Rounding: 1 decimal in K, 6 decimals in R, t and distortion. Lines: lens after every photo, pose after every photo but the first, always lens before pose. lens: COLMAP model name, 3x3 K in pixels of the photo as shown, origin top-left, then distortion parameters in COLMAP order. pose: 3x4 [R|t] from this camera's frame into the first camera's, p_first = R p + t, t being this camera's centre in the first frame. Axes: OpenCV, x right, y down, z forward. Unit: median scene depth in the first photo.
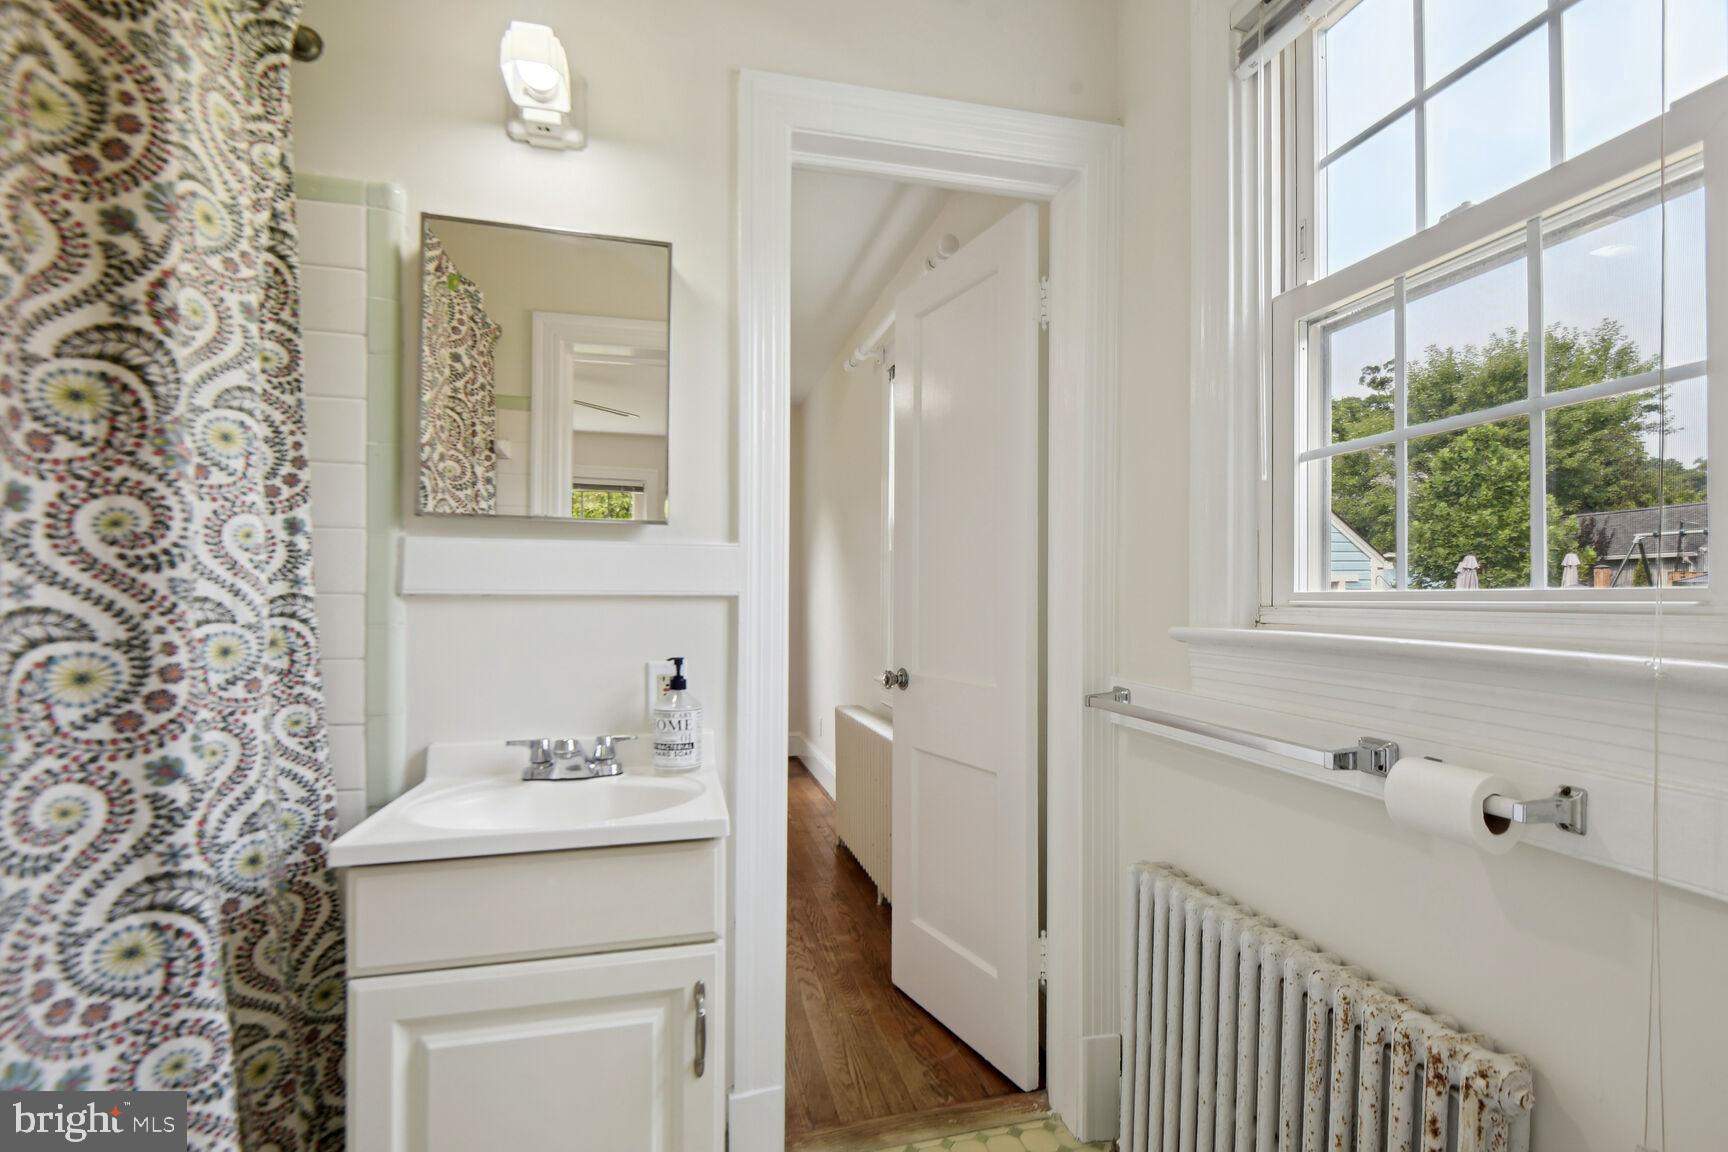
lens RADIAL K [[791.0, 0, 864.7], [0, 791.0, 596.3], [0, 0, 1]] dist [-0.000394, -0.013365]
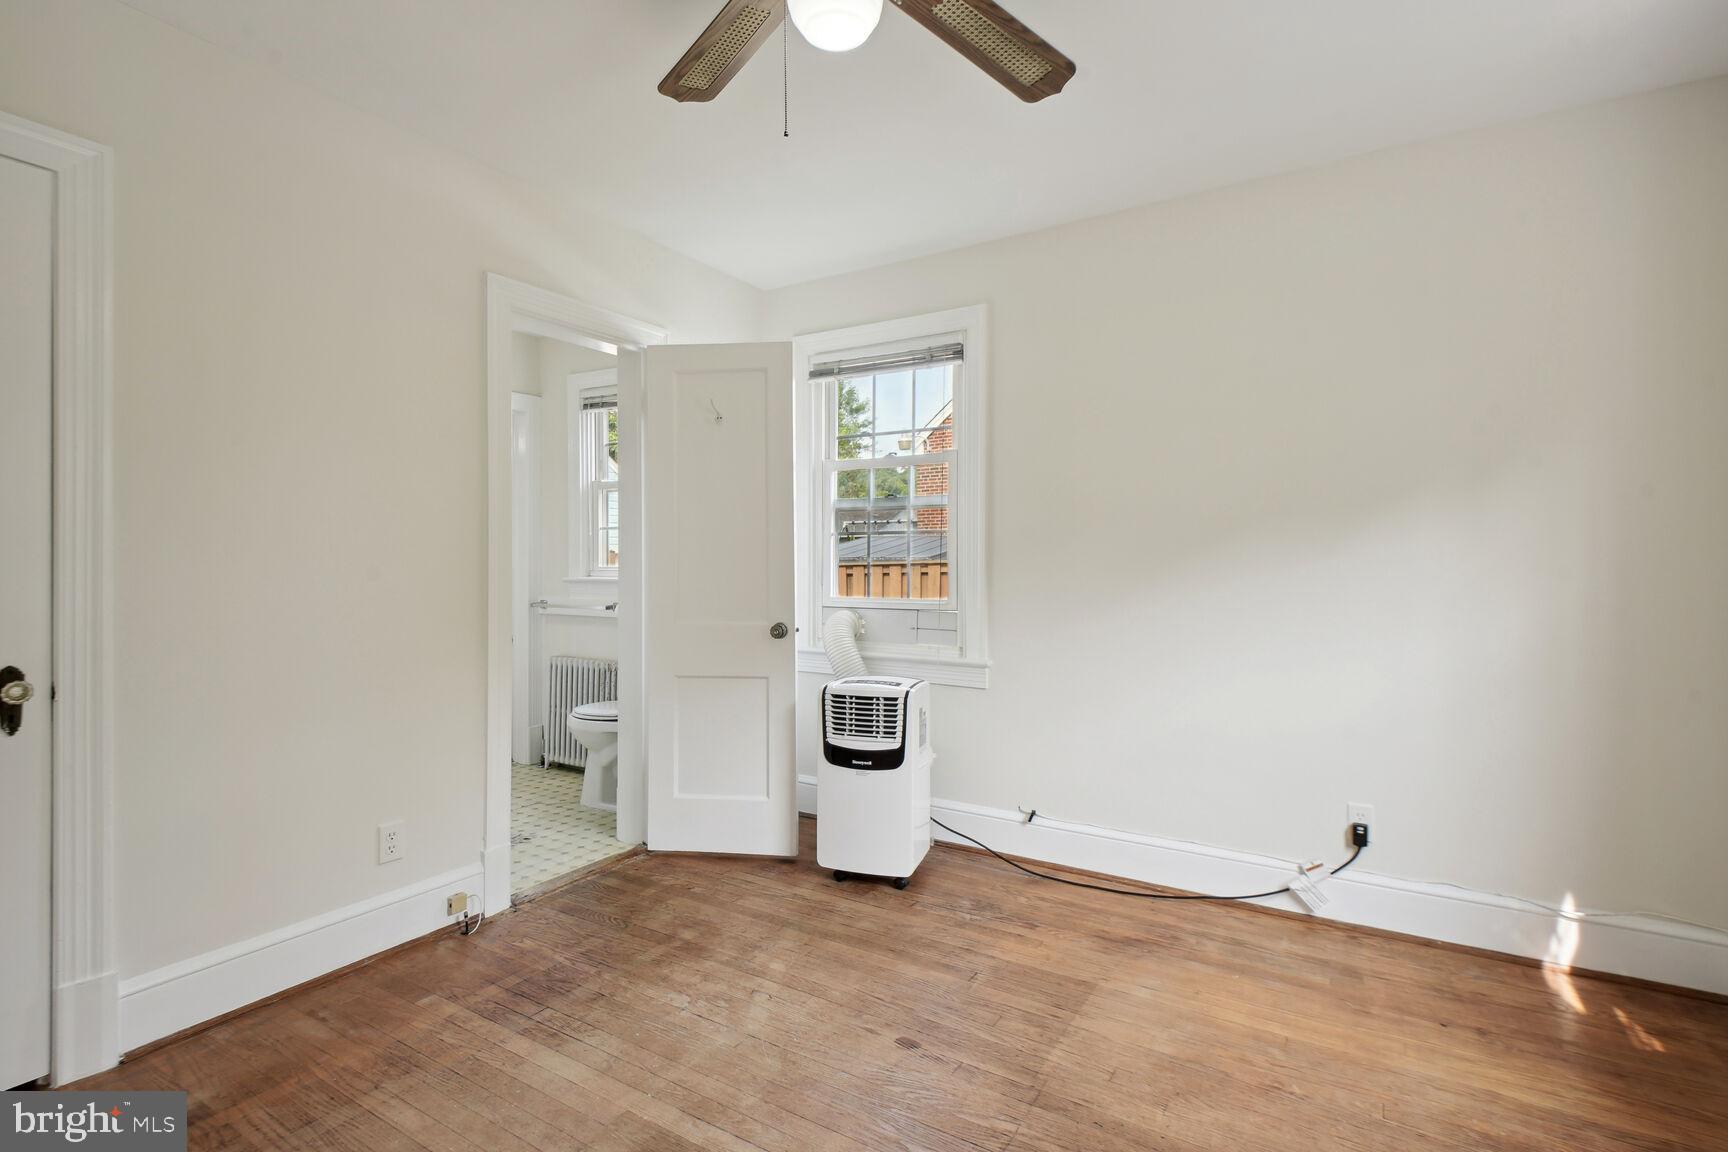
lens RADIAL K [[810.6, 0, 887.8], [0, 810.6, 578.8], [0, 0, 1]] dist [-0.013632, -0.000417]
pose [[0.703501, -0.008315, 0.710646, -0.829998], [-0.009597, 0.999729, 0.021197, -0.028669], [-0.710630, -0.021732, 0.703230, -1.829465]]
